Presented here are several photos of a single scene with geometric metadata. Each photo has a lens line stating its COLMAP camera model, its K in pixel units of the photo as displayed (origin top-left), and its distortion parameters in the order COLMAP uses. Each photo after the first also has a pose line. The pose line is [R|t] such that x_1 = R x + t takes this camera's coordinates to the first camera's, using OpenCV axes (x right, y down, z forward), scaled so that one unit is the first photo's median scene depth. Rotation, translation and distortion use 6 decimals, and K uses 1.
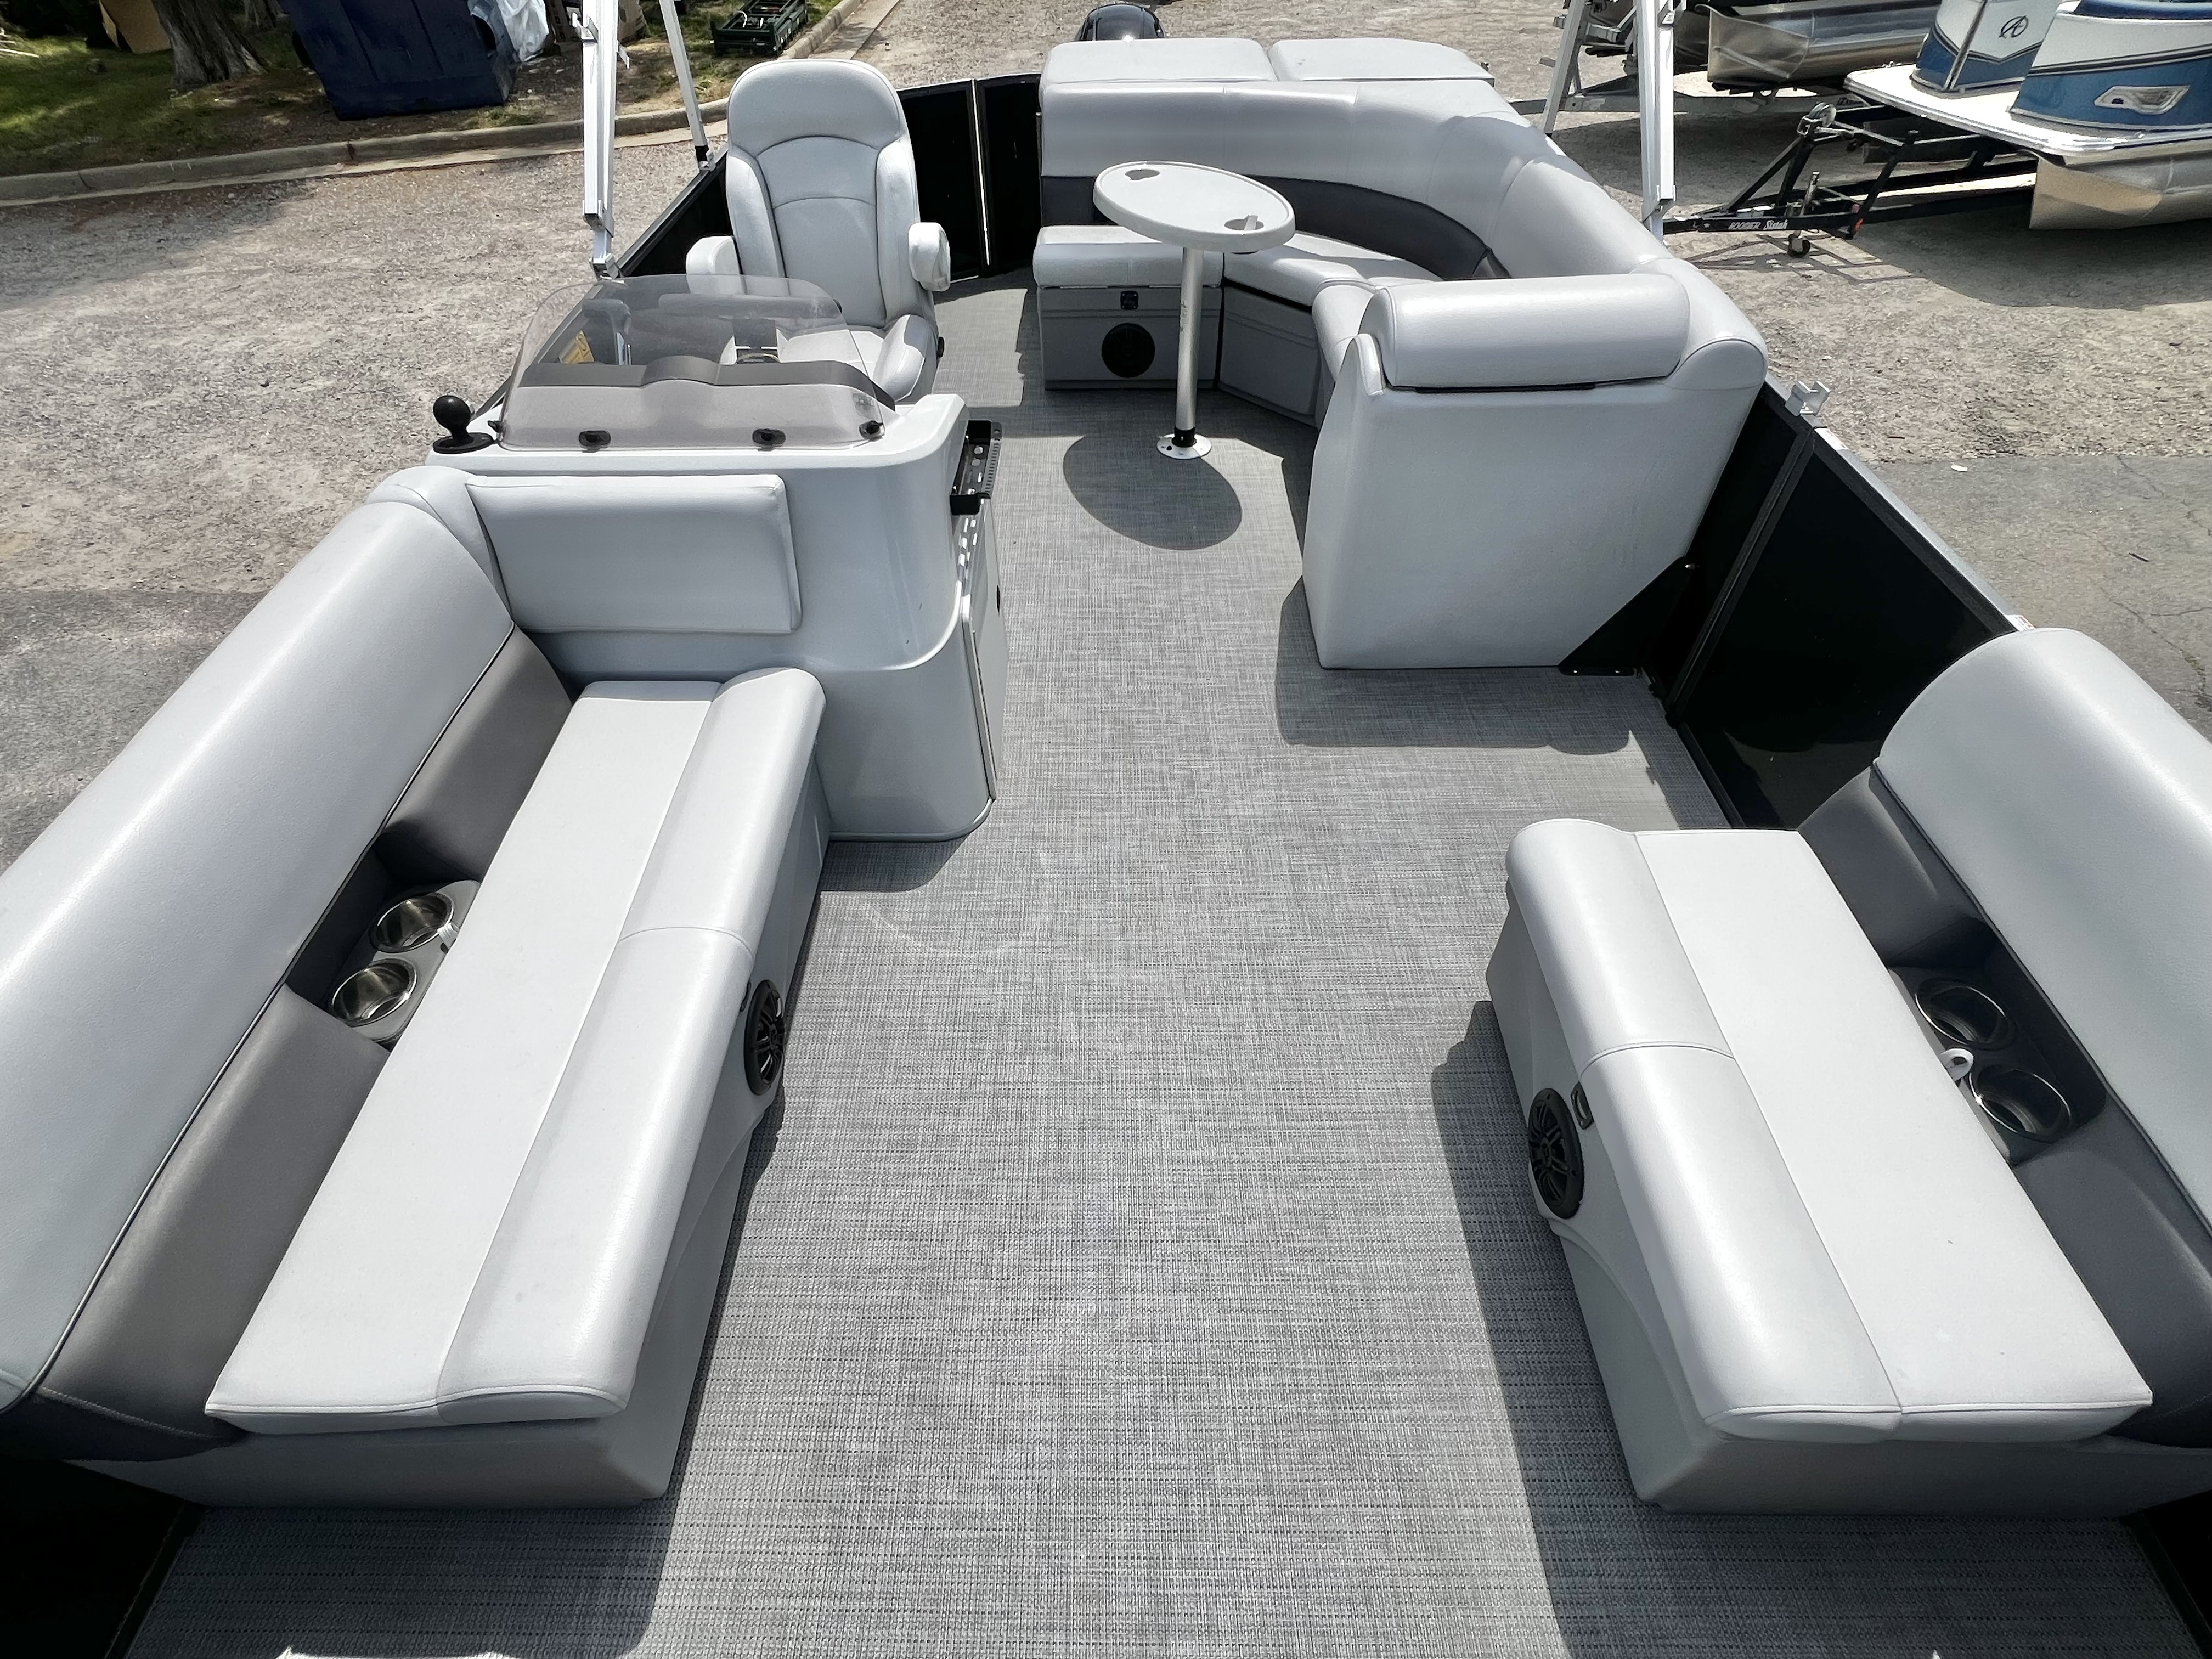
lens RADIAL K [[1055.2, 0, 1102.3], [0, 1055.2, 820.6], [0, 0, 1]] dist [-0.001986, -0.000200]
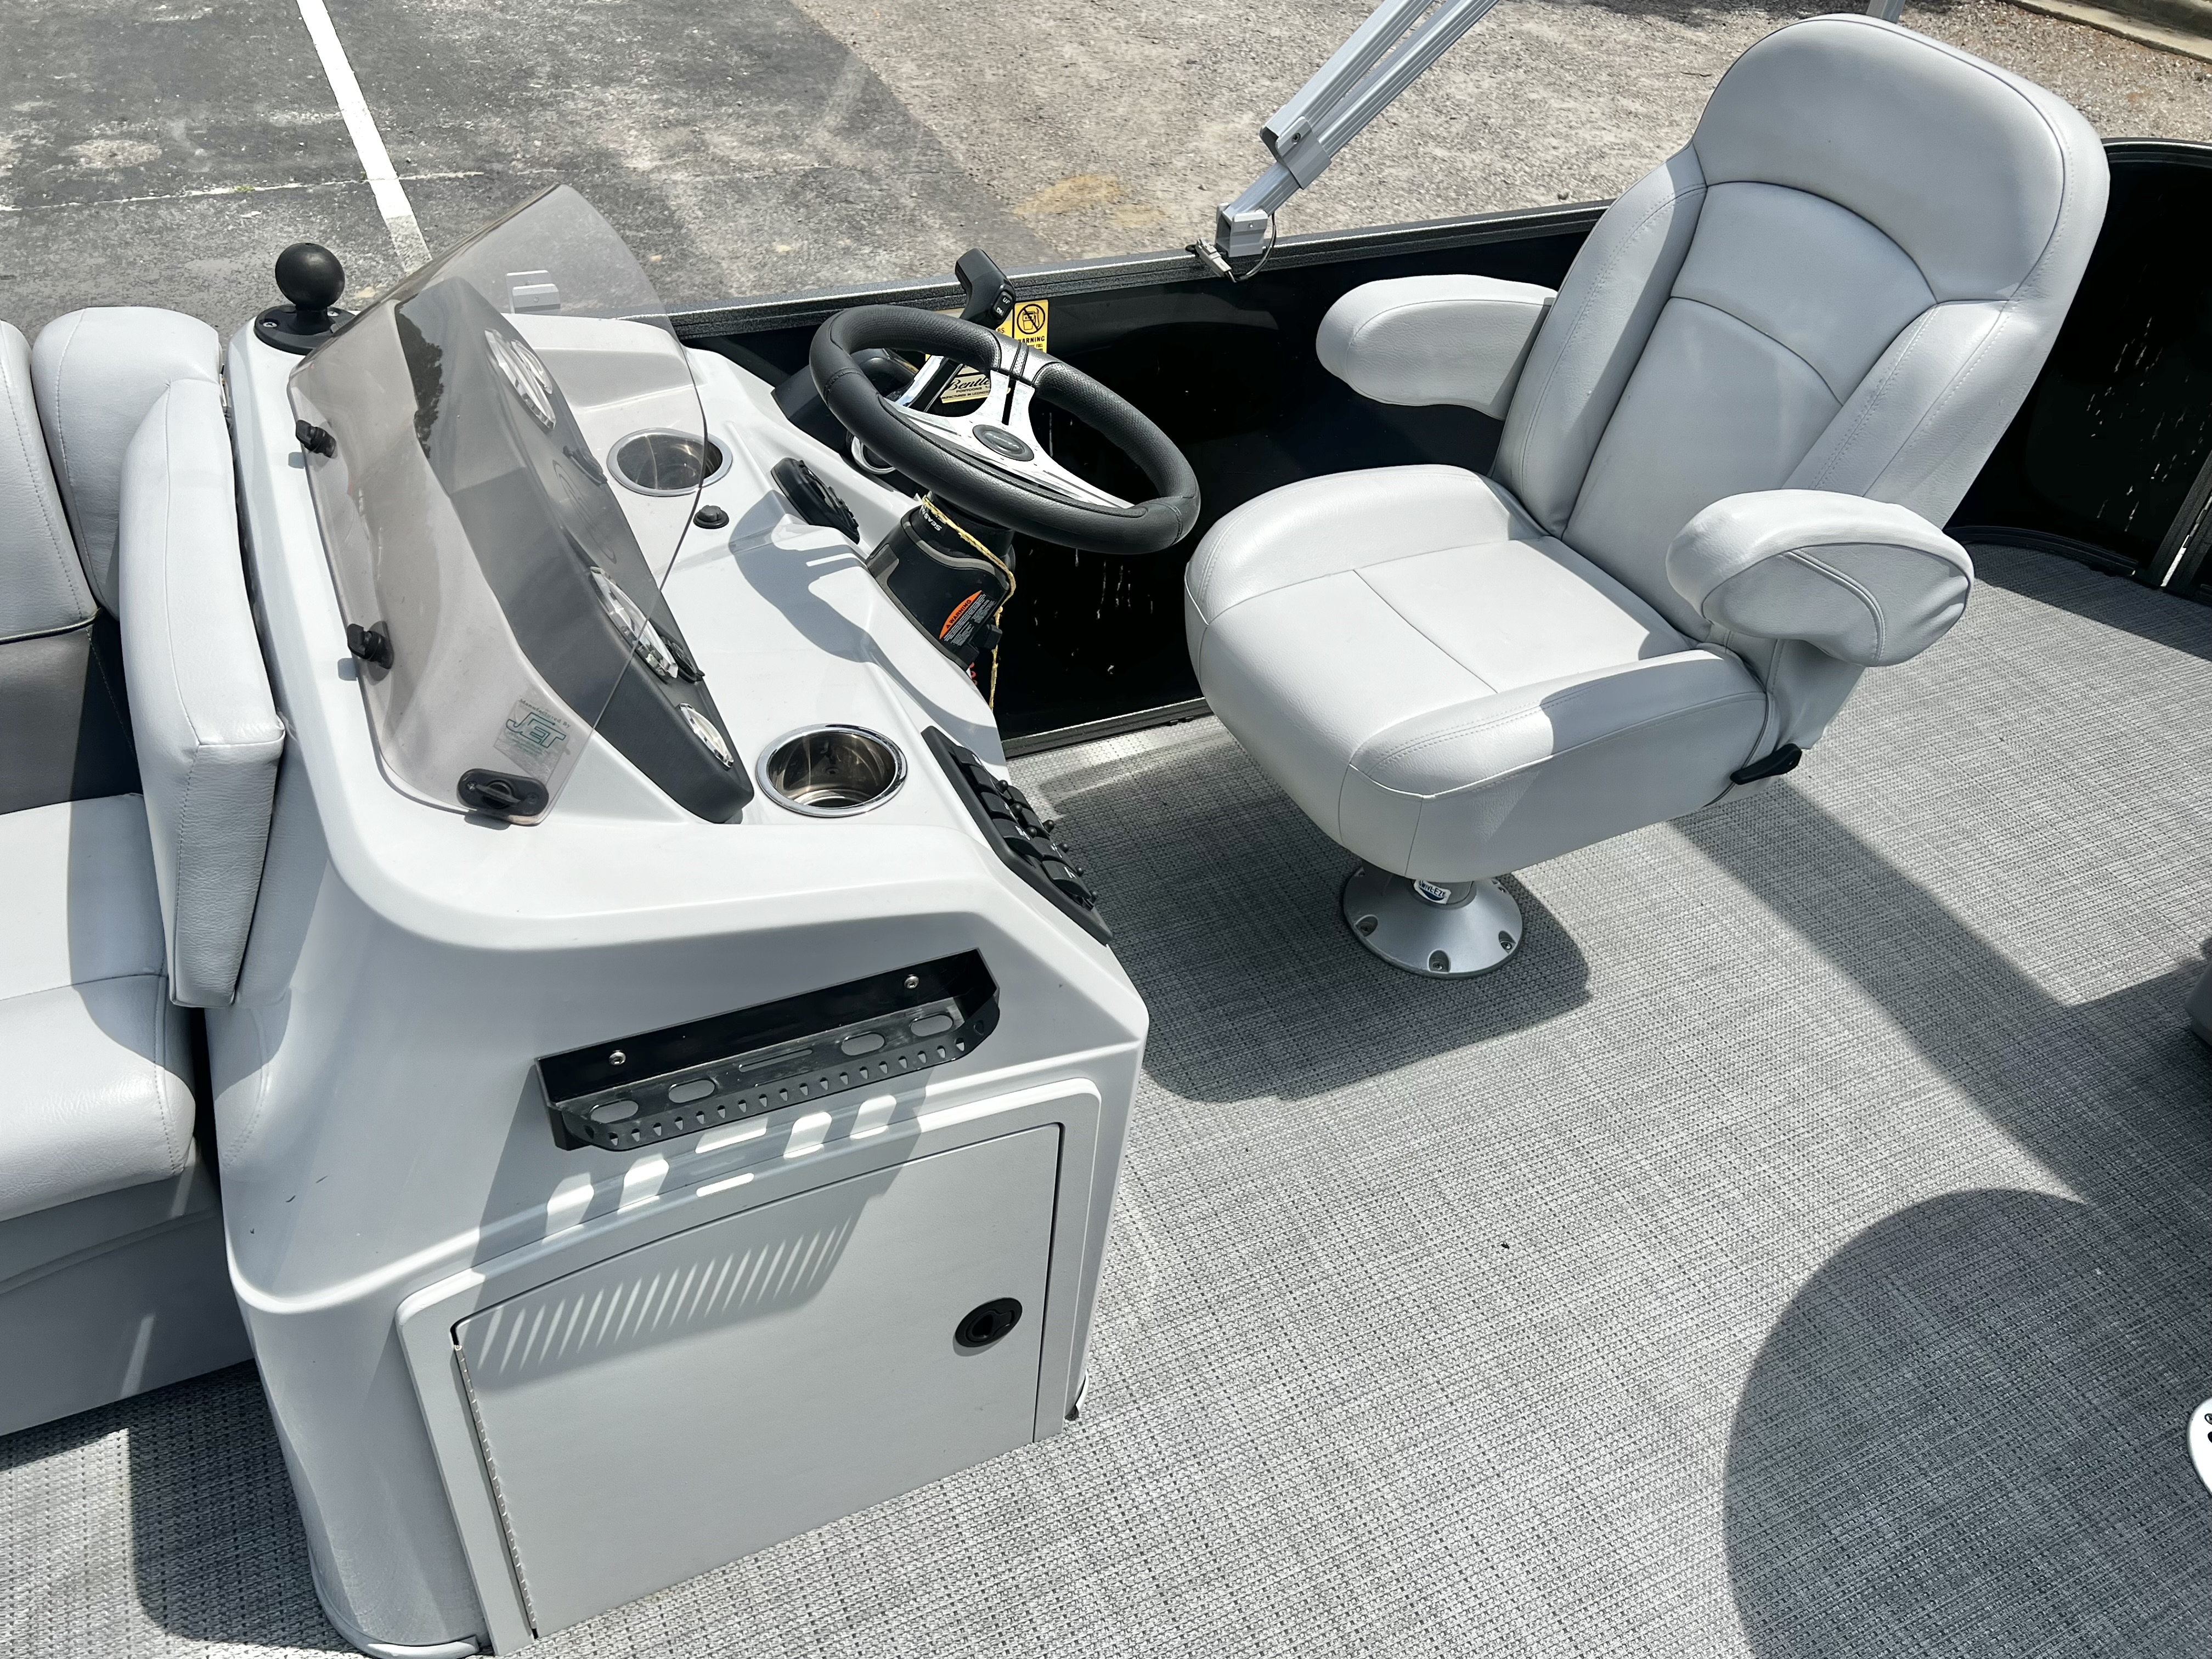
lens RADIAL K [[1746.9, 0, 1079.6], [0, 1746.9, 802.0], [0, 0, 1]] dist [0.050419, -0.051781]
pose [[0.407292, 0.625274, -0.665692, 0.073692], [-0.710850, 0.674668, 0.198783, -0.169247], [0.573415, 0.392244, 0.719263, 0.179655]]
